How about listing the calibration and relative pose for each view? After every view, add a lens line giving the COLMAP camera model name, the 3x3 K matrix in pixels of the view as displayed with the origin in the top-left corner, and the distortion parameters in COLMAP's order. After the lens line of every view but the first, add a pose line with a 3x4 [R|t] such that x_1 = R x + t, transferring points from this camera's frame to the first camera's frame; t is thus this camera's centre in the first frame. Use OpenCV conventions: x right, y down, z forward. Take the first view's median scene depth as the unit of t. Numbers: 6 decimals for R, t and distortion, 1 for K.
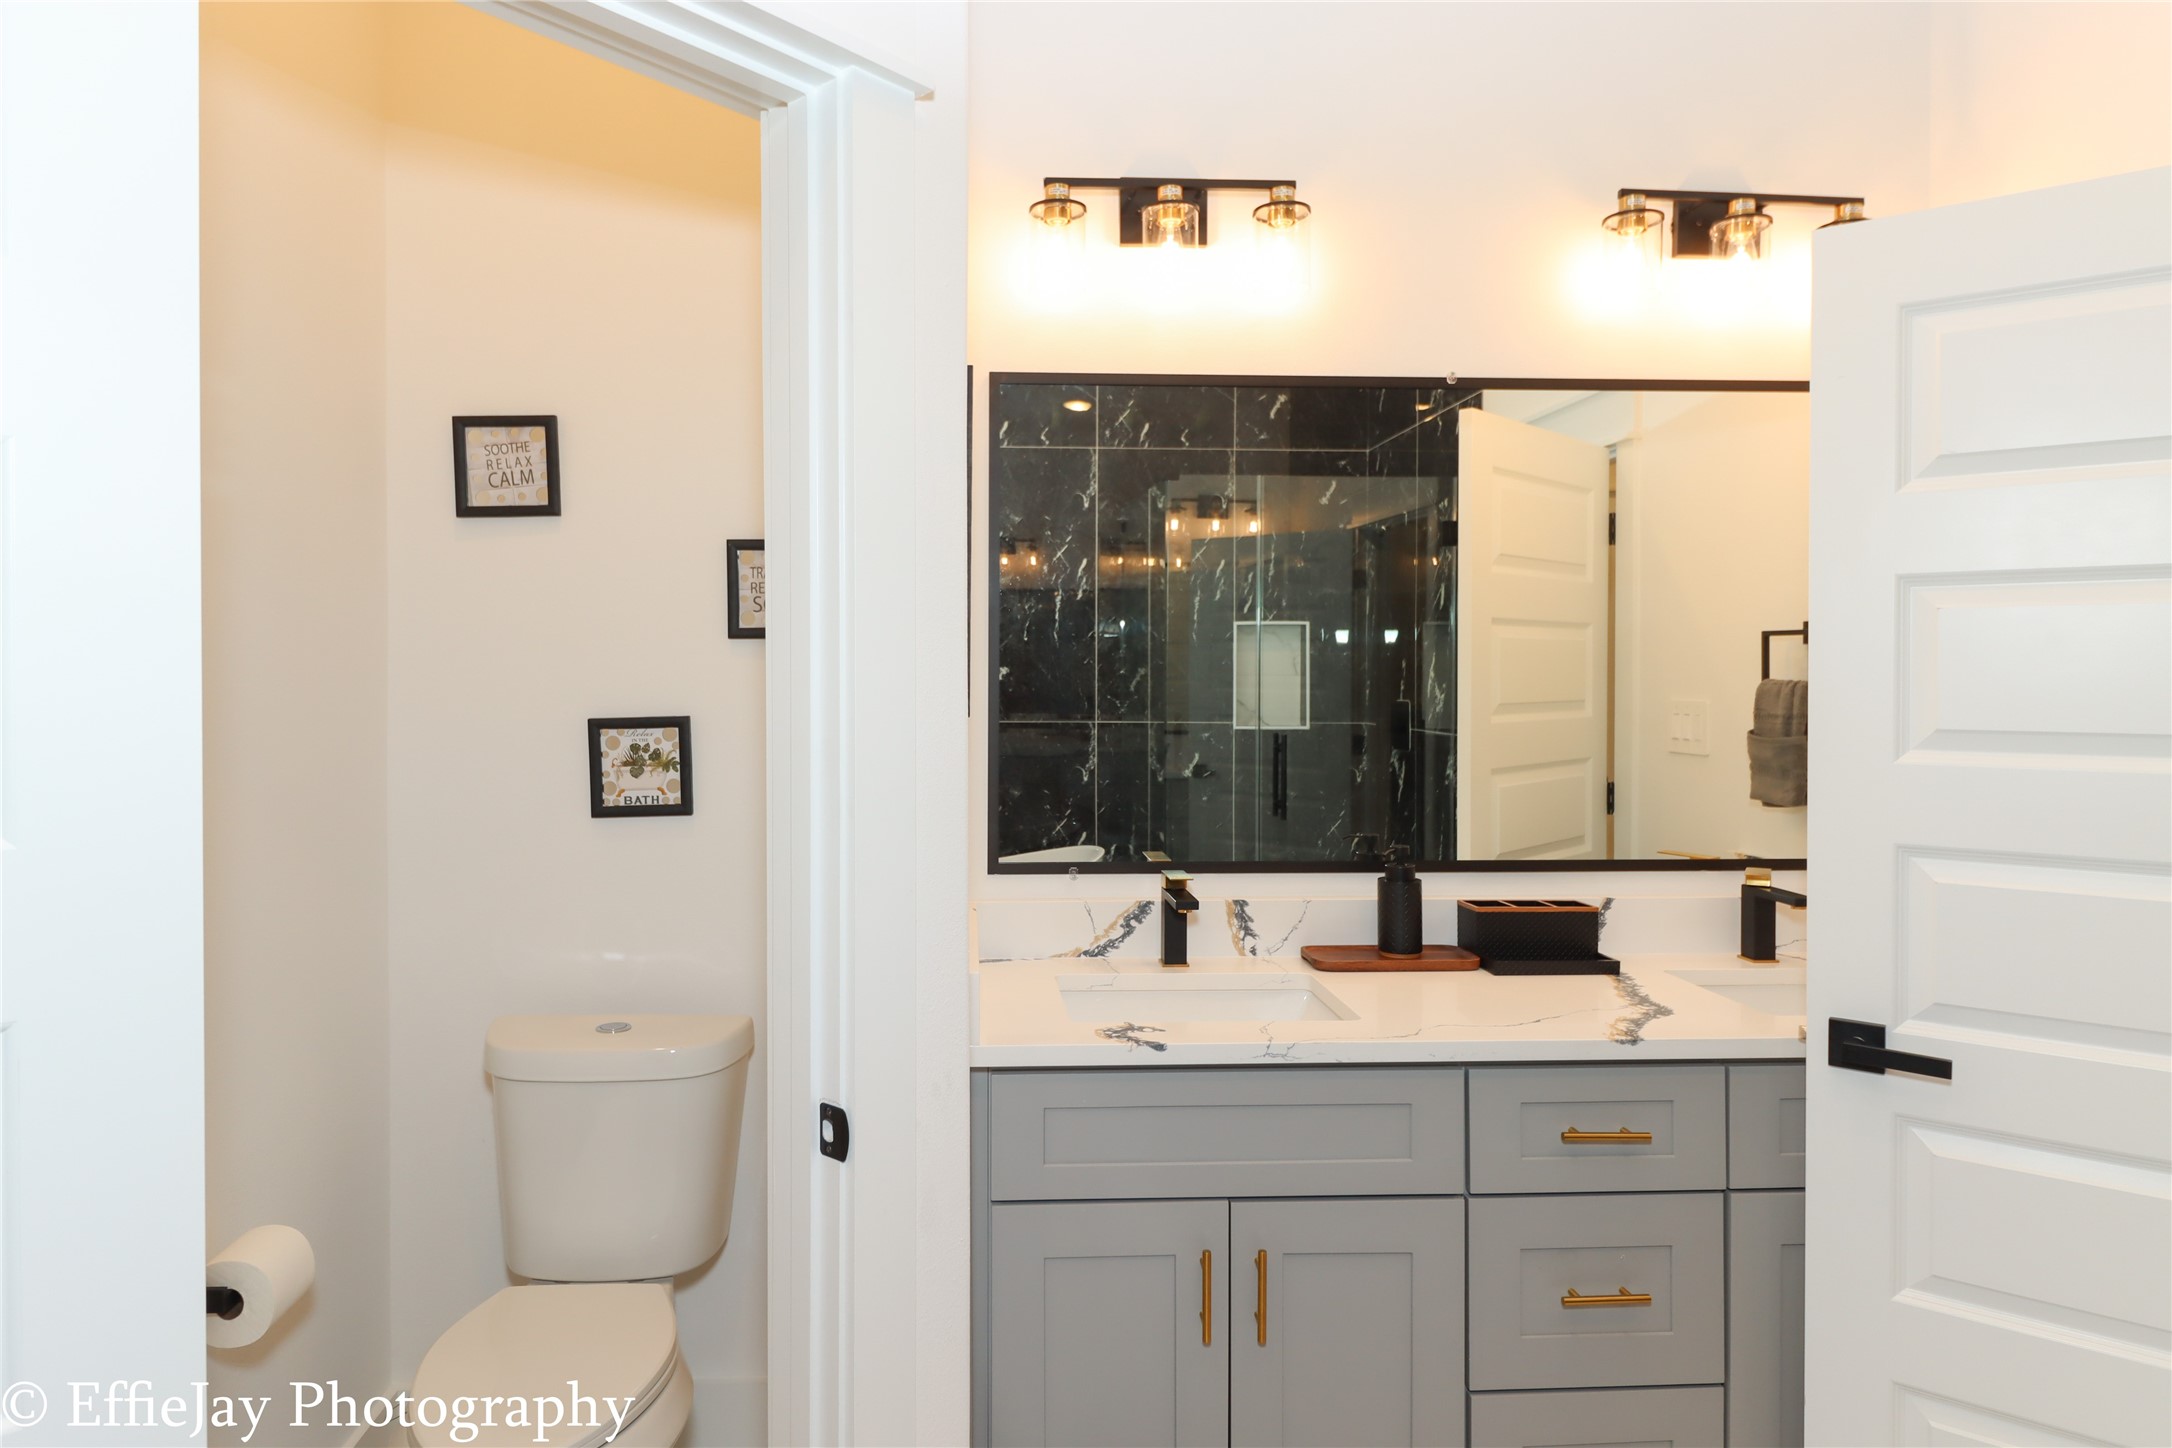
lens RADIAL K [[1249.1, 0, 1085.5], [0, 1249.1, 694.4], [0, 0, 1]] dist [-0.002464, -0.000660]
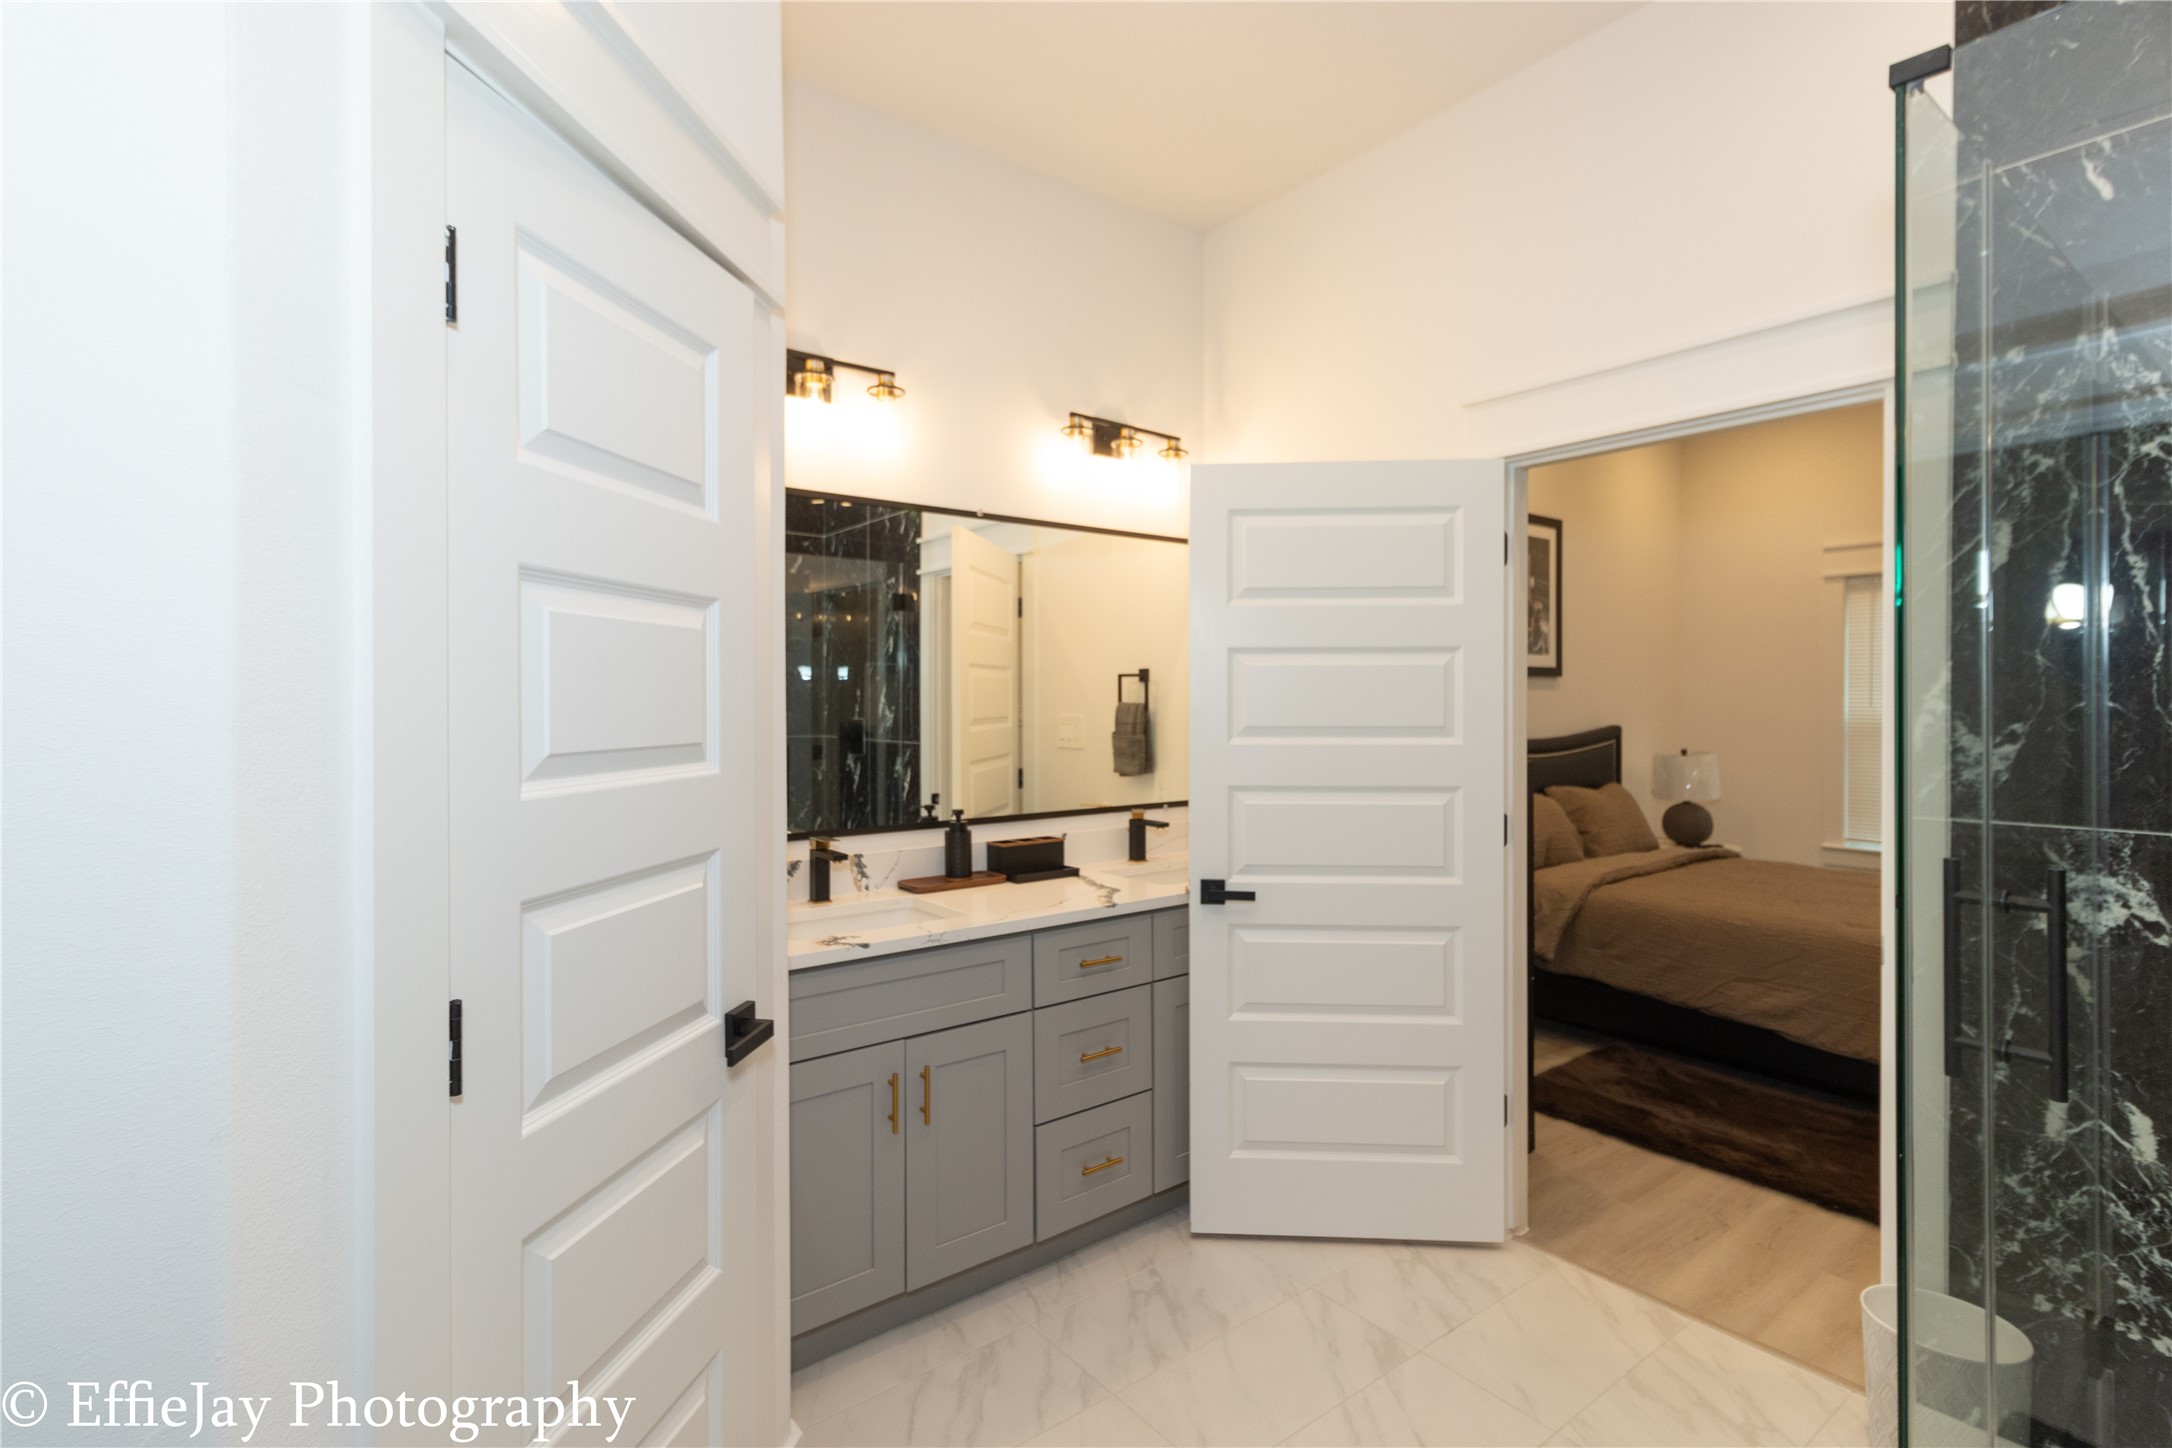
lens RADIAL K [[1005.0, 0, 1086.0], [0, 1005.0, 724.0], [0, 0, 1]] dist [-0.002142, -0.000808]
pose [[0.818263, -0.016636, 0.574603, -0.337334], [0.012795, 0.999861, 0.010727, 0.002896], [-0.574701, -0.001425, 0.818362, -0.122274]]
